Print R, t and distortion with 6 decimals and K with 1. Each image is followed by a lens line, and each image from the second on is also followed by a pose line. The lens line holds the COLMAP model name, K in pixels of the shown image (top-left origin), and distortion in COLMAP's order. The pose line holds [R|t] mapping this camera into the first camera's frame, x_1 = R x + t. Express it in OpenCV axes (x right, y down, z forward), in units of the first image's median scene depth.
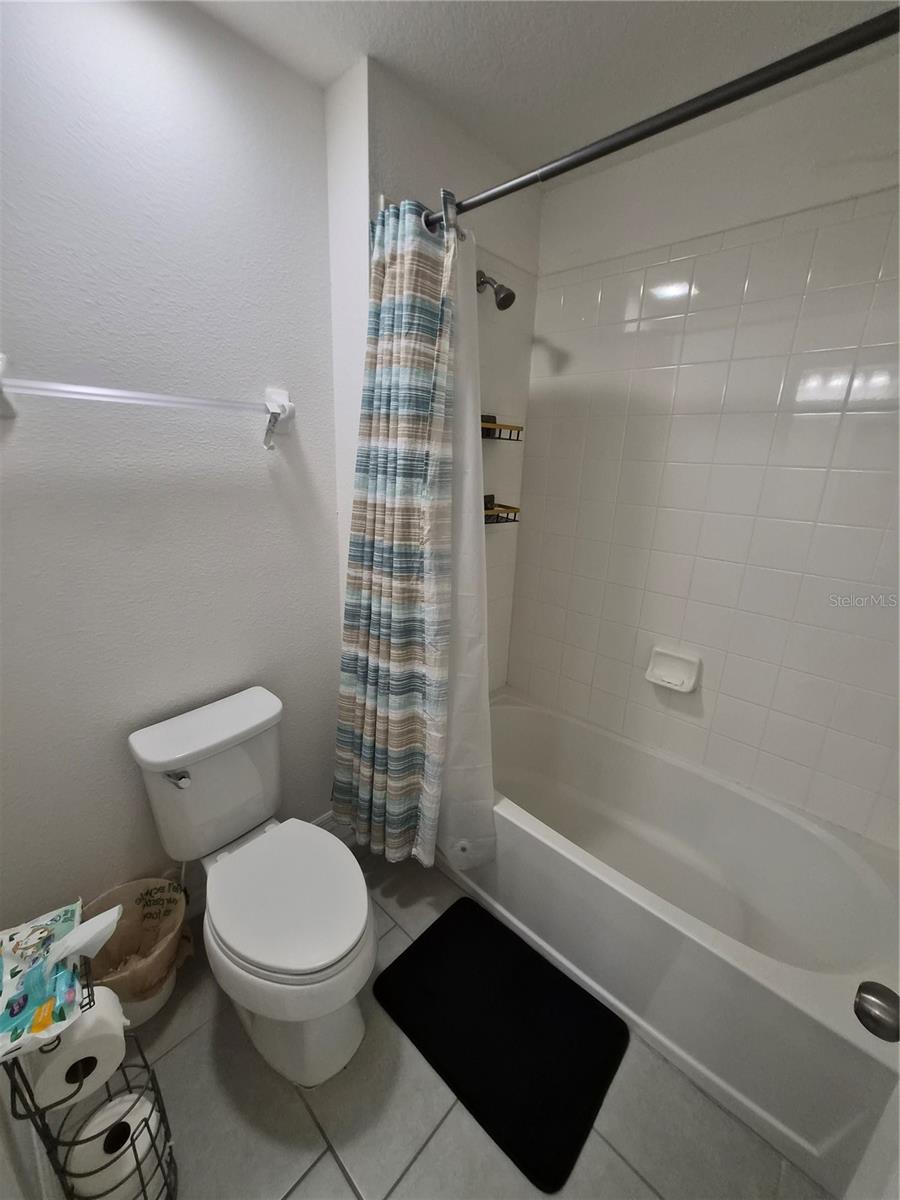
lens RADIAL K [[471.0, 0, 451.6], [0, 471.0, 598.2], [0, 0, 1]] dist [-0.002241, 0.000535]
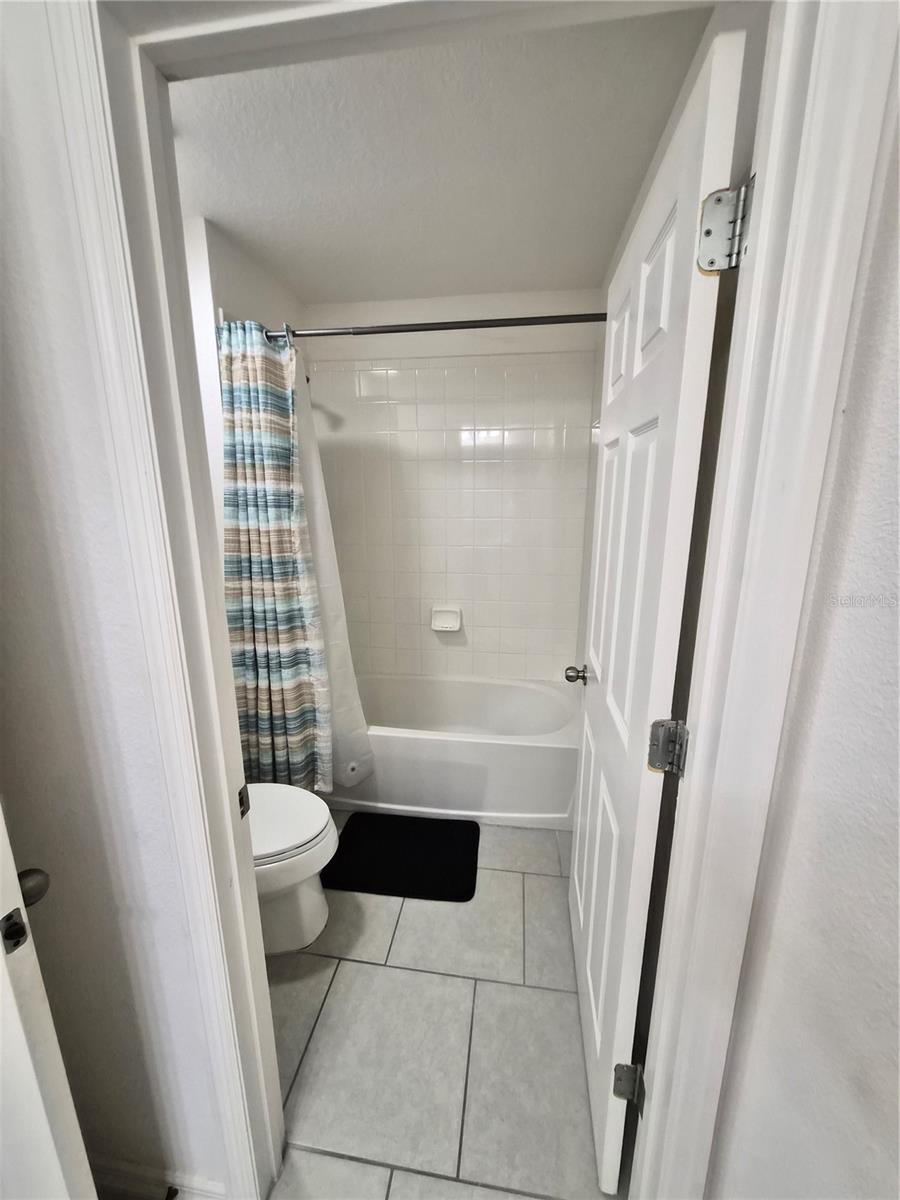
lens RADIAL K [[471.0, 0, 447.7], [0, 471.0, 599.2], [0, 0, 1]] dist [-0.002241, 0.000535]
pose [[0.819452, -0.164458, 0.549046, -0.468401], [0.194074, 0.980978, 0.004181, 0.098182], [-0.539290, 0.103129, 0.835782, -0.399254]]
